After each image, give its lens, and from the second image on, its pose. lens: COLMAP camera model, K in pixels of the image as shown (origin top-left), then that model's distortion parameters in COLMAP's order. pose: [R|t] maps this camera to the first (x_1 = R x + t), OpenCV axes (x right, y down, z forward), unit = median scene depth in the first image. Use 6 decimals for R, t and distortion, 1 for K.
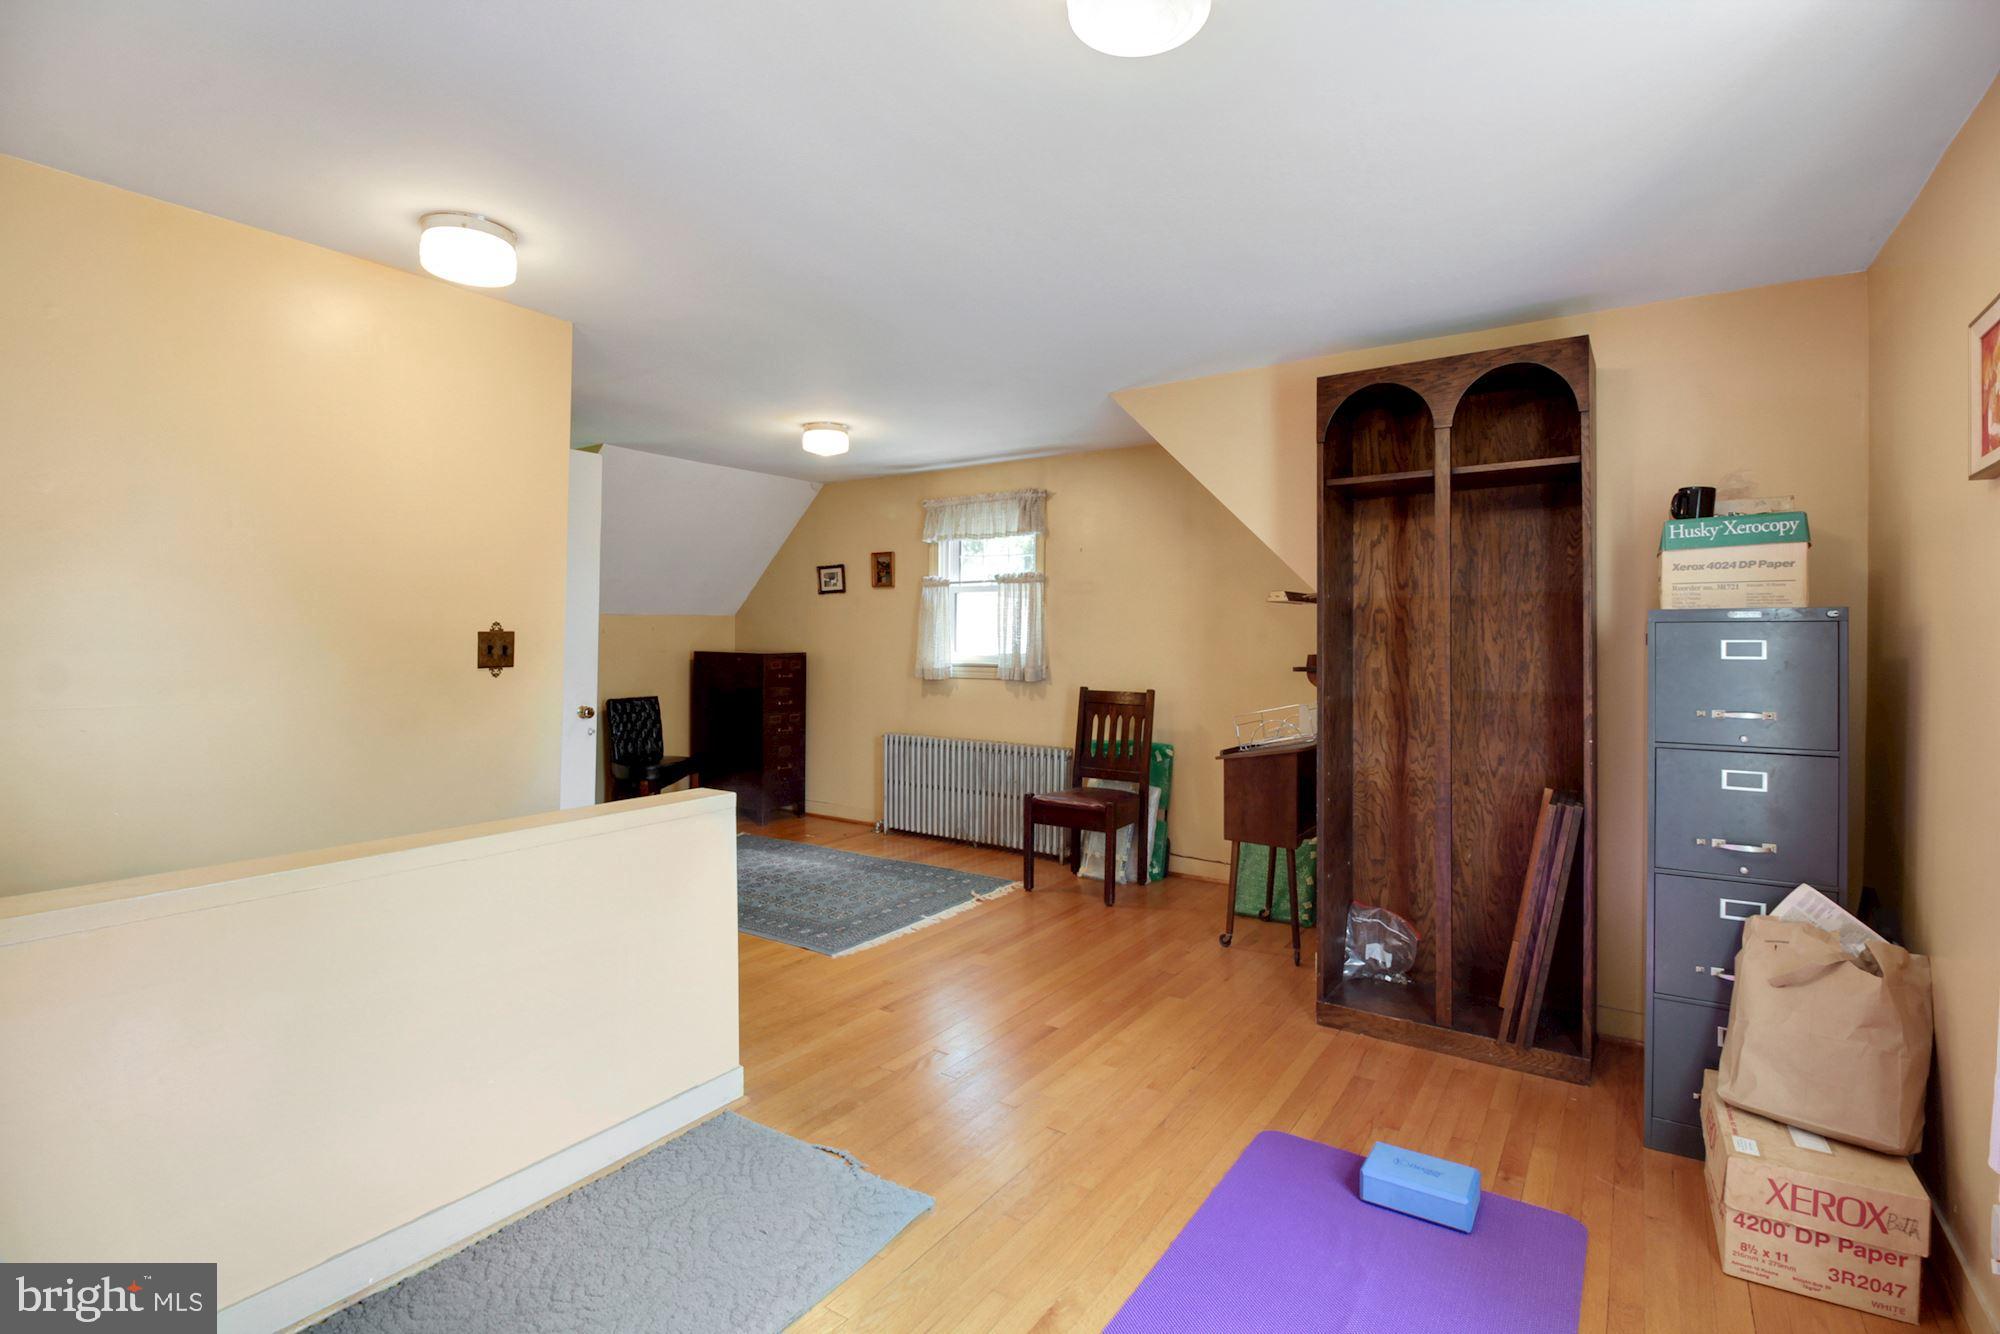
lens RADIAL K [[941.5, 0, 1000.0], [0, 941.5, 667.0], [0, 0, 1]] dist [-0.001814, -0.000285]
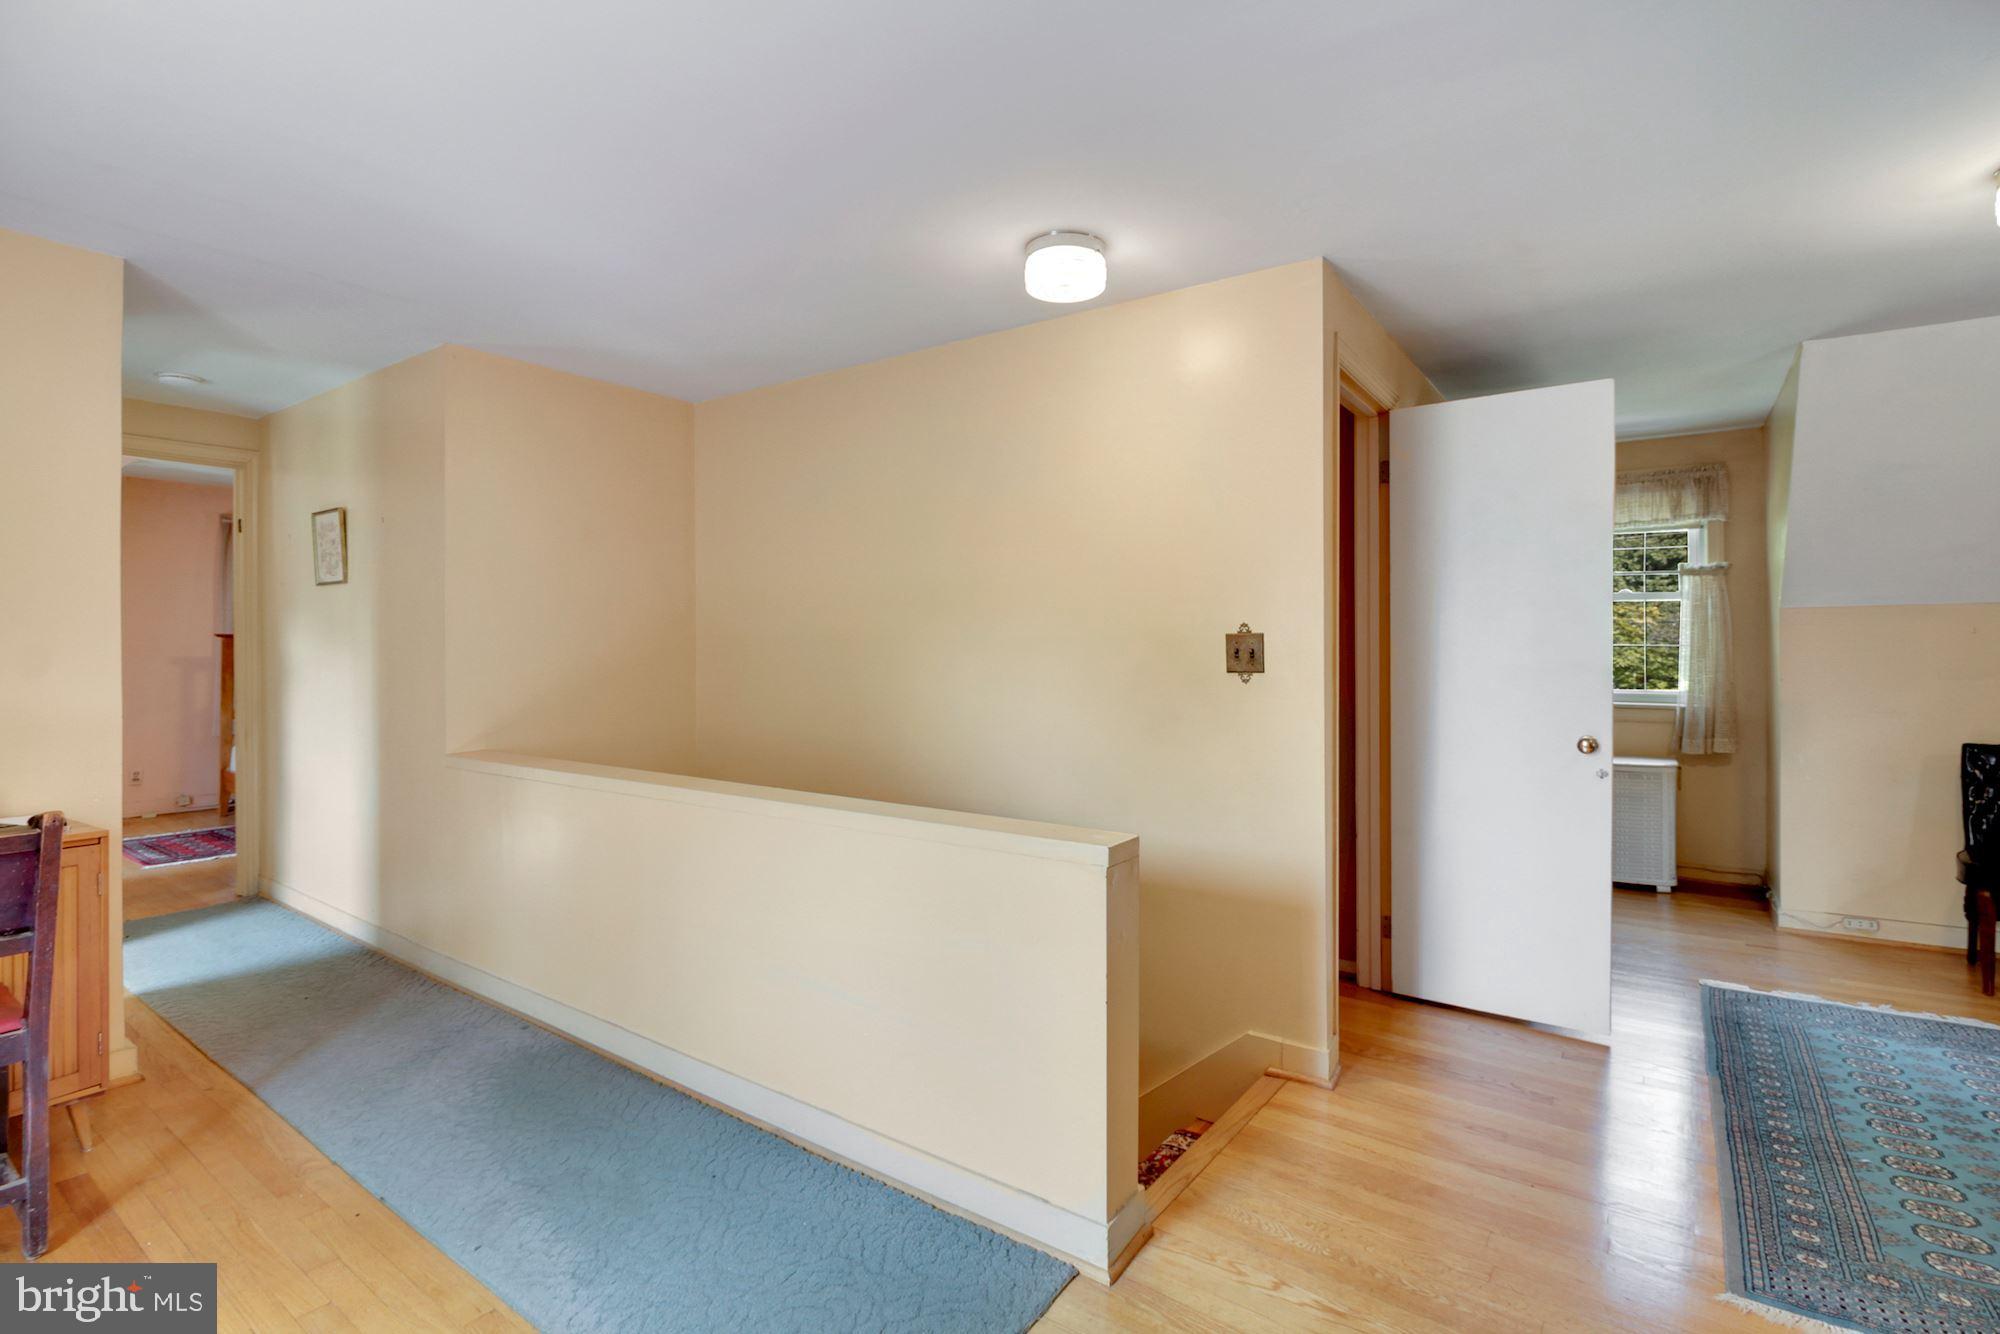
lens RADIAL K [[941.5, 0, 1000.0], [0, 941.5, 667.0], [0, 0, 1]] dist [-0.001814, -0.000285]
pose [[-0.035157, 0.006913, -0.999358, 0.386841], [-0.028583, 0.999560, 0.007920, -0.005669], [0.998973, 0.028843, -0.034944, 0.795617]]
